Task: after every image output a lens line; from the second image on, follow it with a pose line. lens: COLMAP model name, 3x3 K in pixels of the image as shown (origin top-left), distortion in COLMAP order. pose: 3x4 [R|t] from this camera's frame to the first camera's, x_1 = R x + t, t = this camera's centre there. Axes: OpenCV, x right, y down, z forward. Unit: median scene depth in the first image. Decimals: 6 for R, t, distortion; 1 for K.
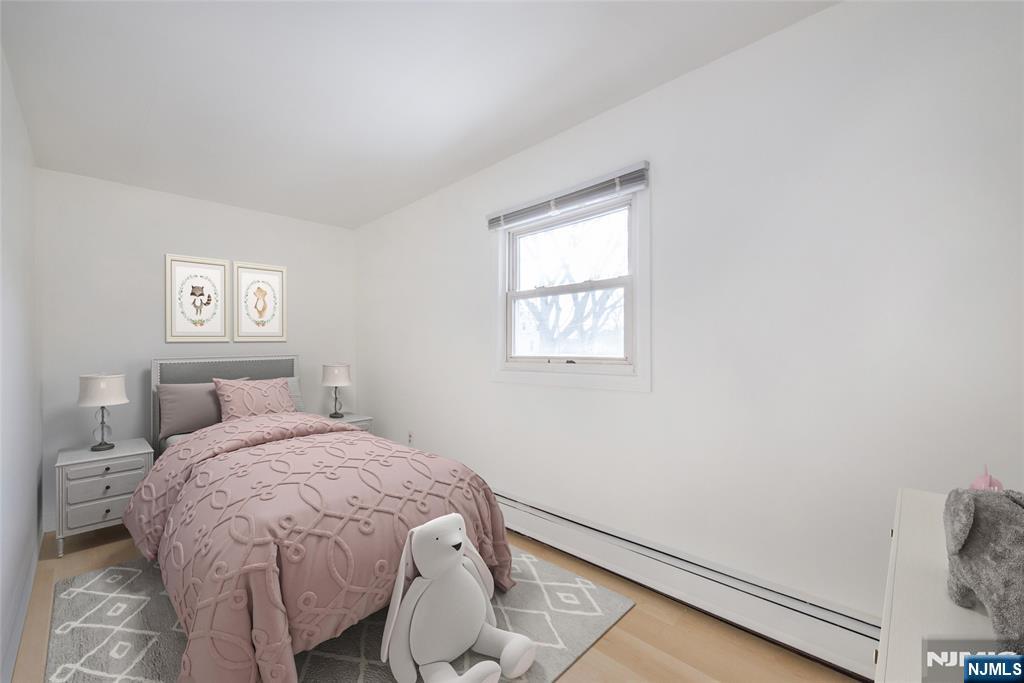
lens RADIAL K [[415.2, 0, 513.0], [0, 415.2, 348.9], [0, 0, 1]] dist [0.010366, -0.000452]
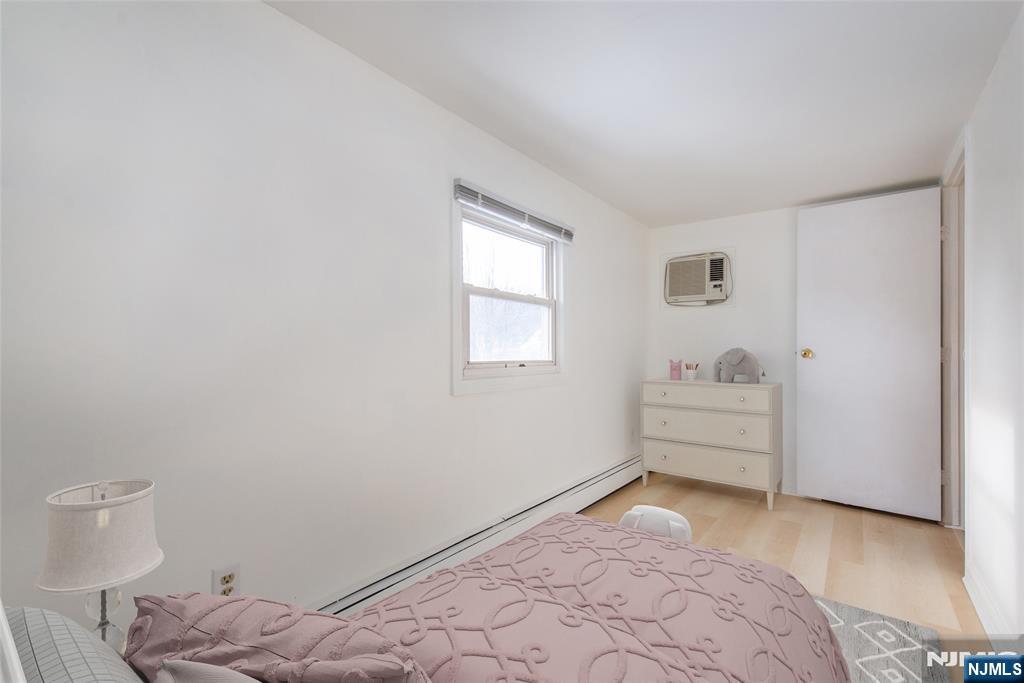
lens RADIAL K [[451.9, 0, 511.5], [0, 451.9, 345.2], [0, 0, 1]] dist [0.010424, -0.001681]
pose [[-0.127507, 0.007934, 0.991806, -1.022205], [-0.010464, 0.999902, -0.009344, -0.010047], [-0.991782, -0.011569, -0.127411, 1.154976]]
